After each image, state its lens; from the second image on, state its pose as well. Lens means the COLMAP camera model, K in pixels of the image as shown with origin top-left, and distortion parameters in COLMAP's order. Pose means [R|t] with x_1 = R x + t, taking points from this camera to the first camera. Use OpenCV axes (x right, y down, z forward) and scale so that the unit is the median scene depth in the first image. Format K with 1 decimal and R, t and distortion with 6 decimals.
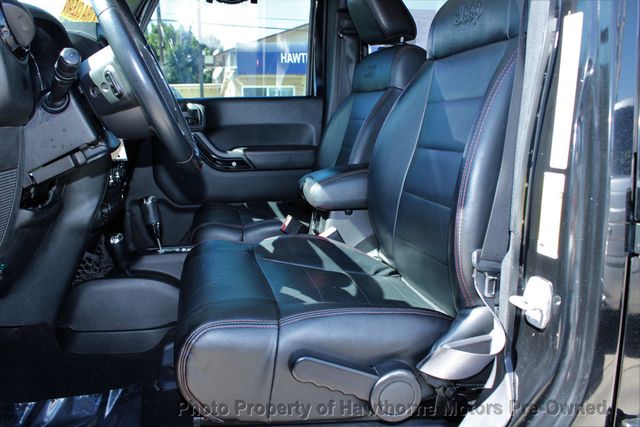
lens RADIAL K [[545.8, 0, 321.4], [0, 545.8, 210.2], [0, 0, 1]] dist [-0.114594, 0.059024]
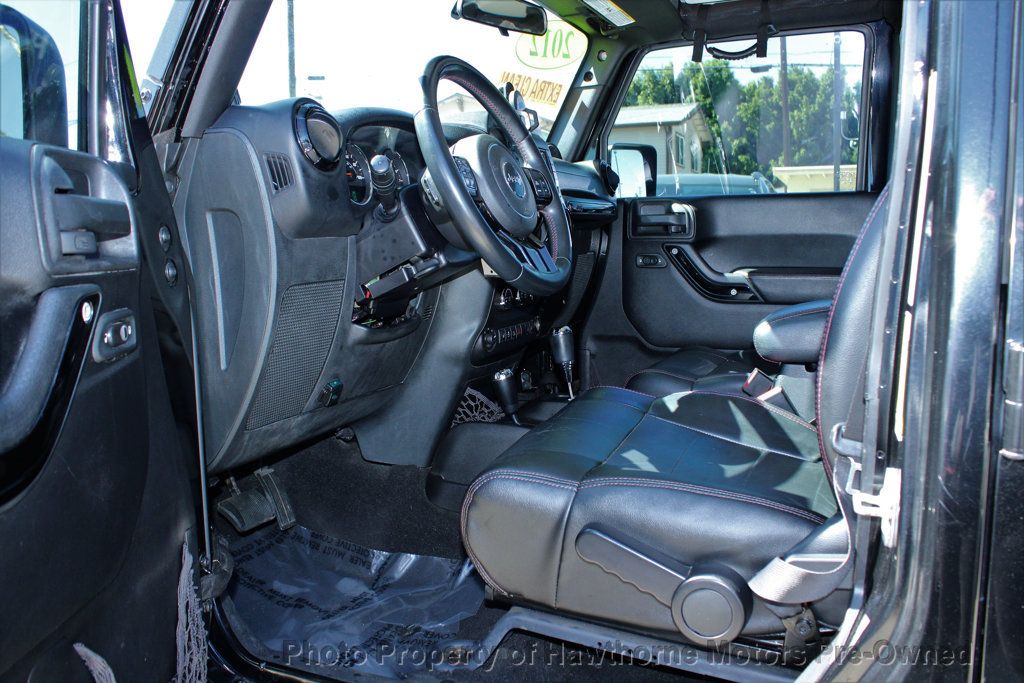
lens RADIAL K [[873.4, 0, 512.7], [0, 873.4, 343.5], [0, 0, 1]] dist [-0.114594, 0.059024]
pose [[0.831440, 0.069133, -0.551297, 0.369278], [-0.084515, 0.996419, -0.002511, 0.008354], [0.549150, 0.048681, 0.834305, -0.090305]]
